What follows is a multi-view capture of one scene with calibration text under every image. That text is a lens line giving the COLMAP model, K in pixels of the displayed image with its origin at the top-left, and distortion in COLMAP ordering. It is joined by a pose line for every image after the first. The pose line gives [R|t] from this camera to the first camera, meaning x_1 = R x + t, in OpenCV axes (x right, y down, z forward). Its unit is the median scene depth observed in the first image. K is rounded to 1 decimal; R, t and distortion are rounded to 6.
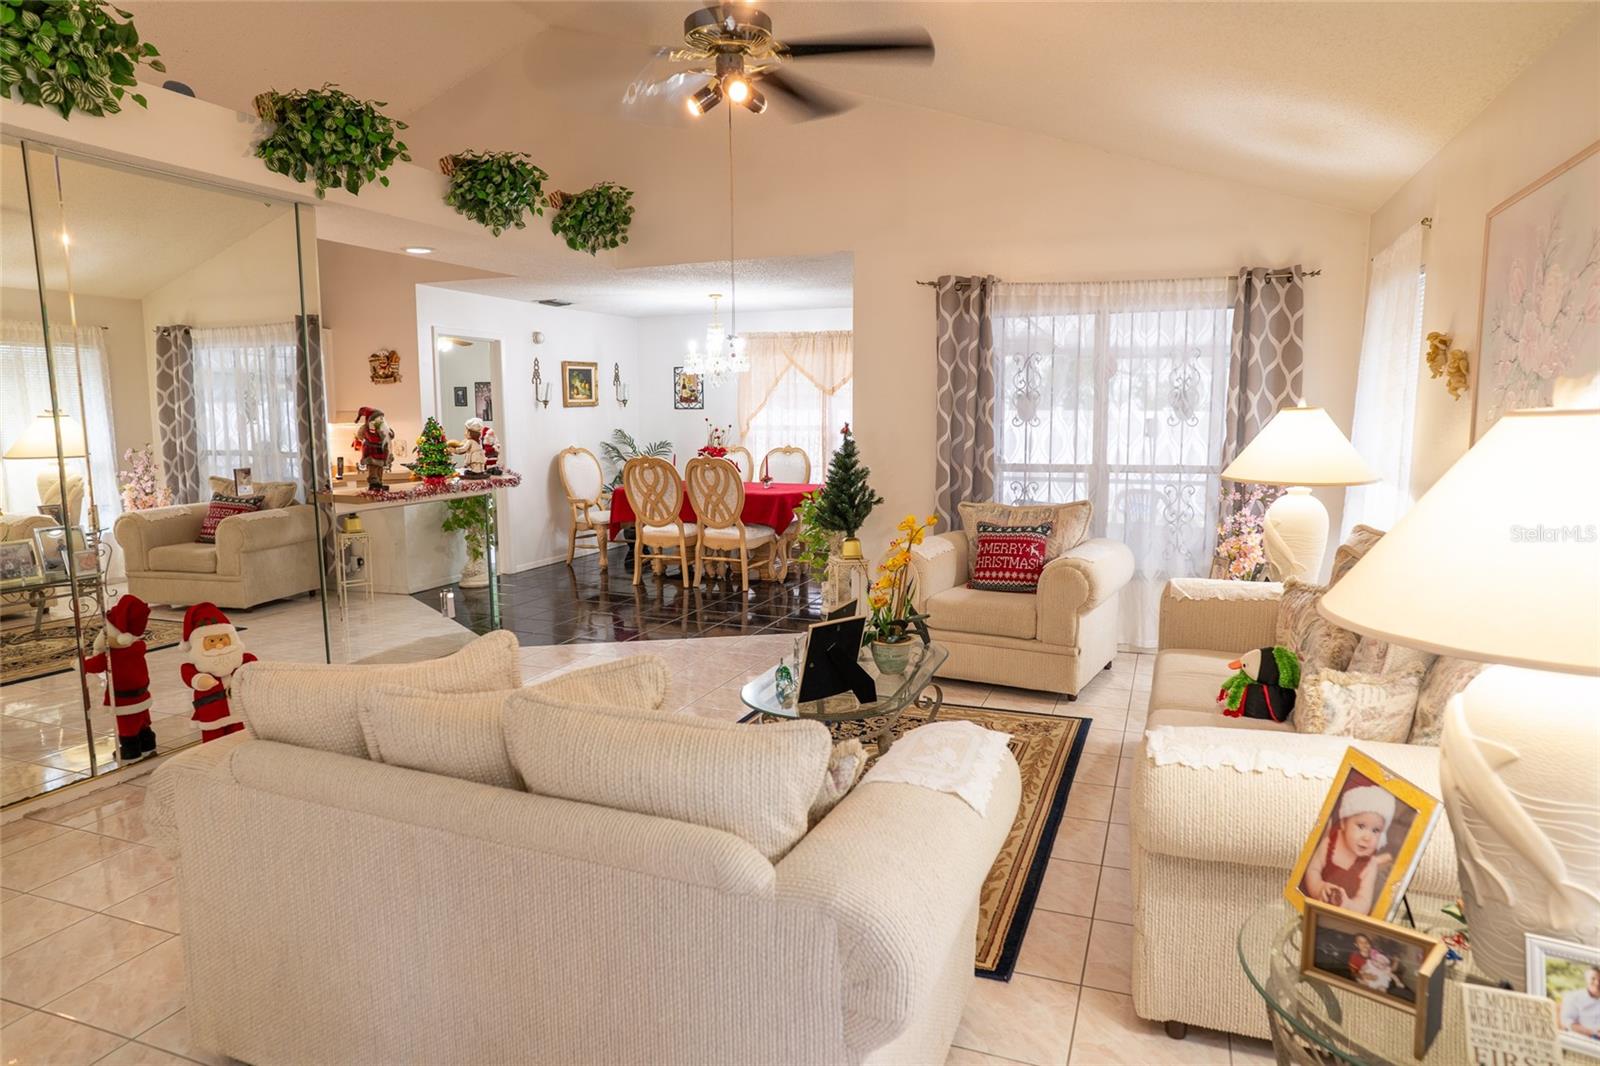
lens RADIAL K [[956.5, 0, 807.0], [0, 956.5, 537.6], [0, 0, 1]] dist [-0.060283, 0.044167]
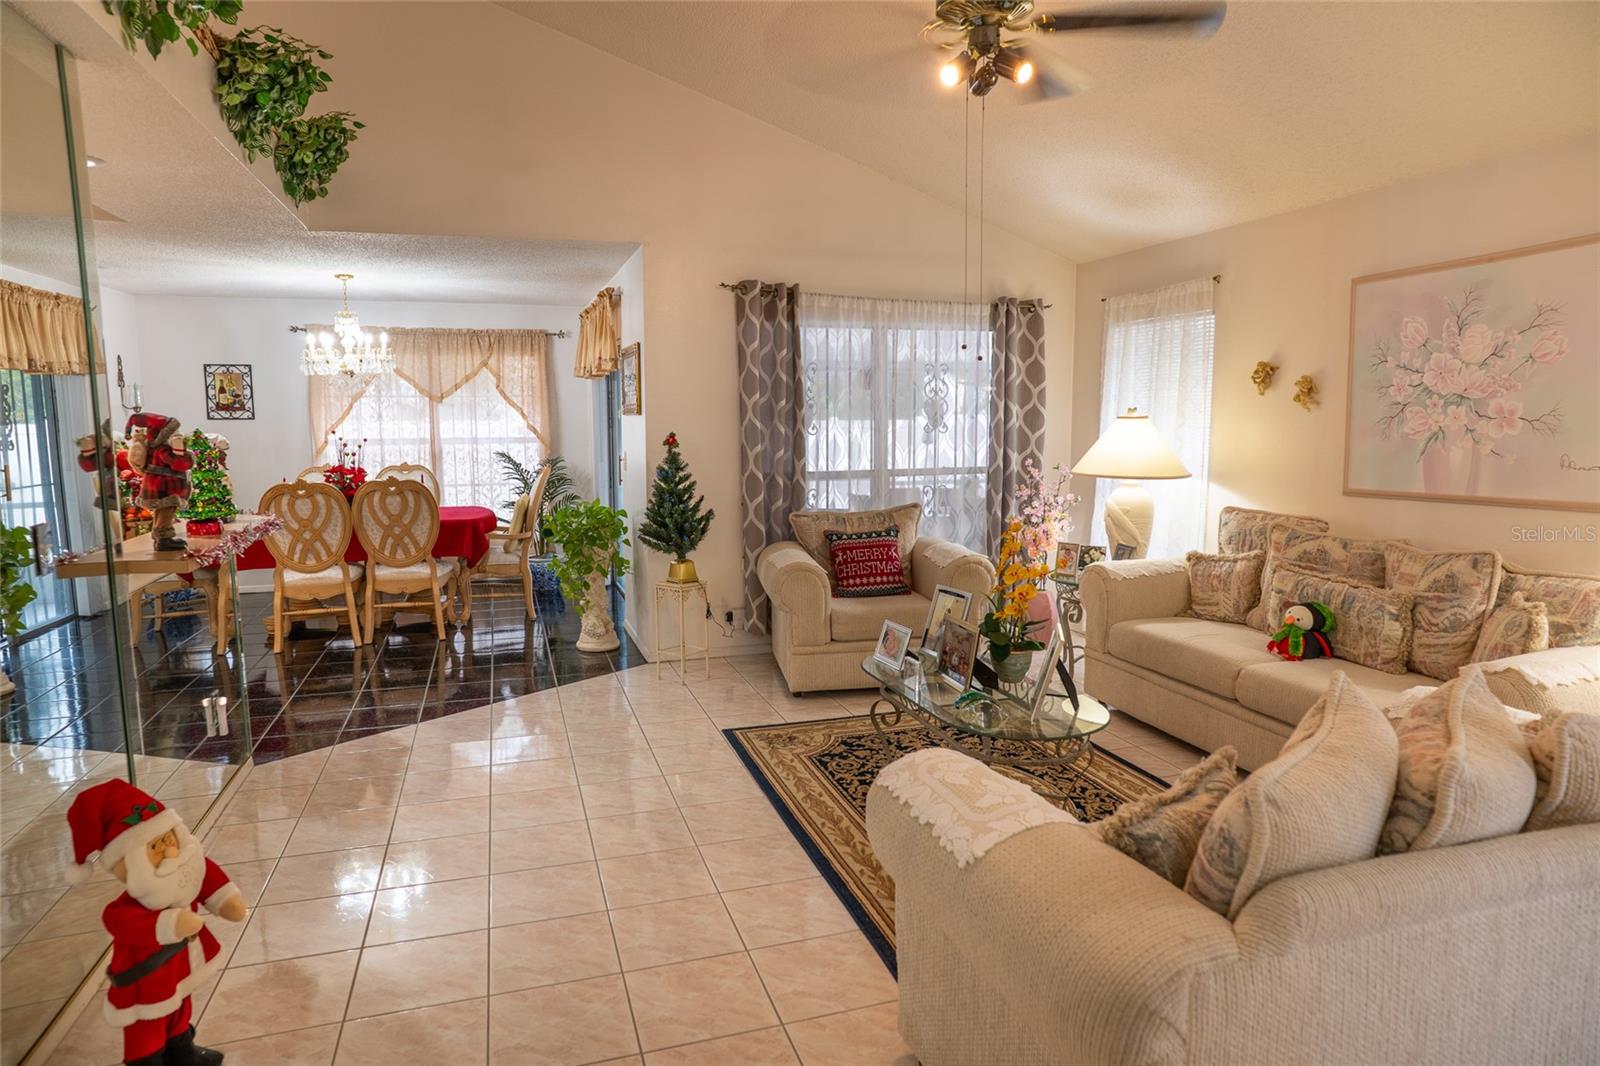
lens RADIAL K [[956.5, 0, 808.8], [0, 956.5, 539.1], [0, 0, 1]] dist [-0.060283, 0.044167]
pose [[0.774298, -0.078908, 0.627882, -0.445564], [0.083559, 0.996256, 0.022159, -0.030210], [-0.627280, 0.035307, 0.777993, 0.222561]]
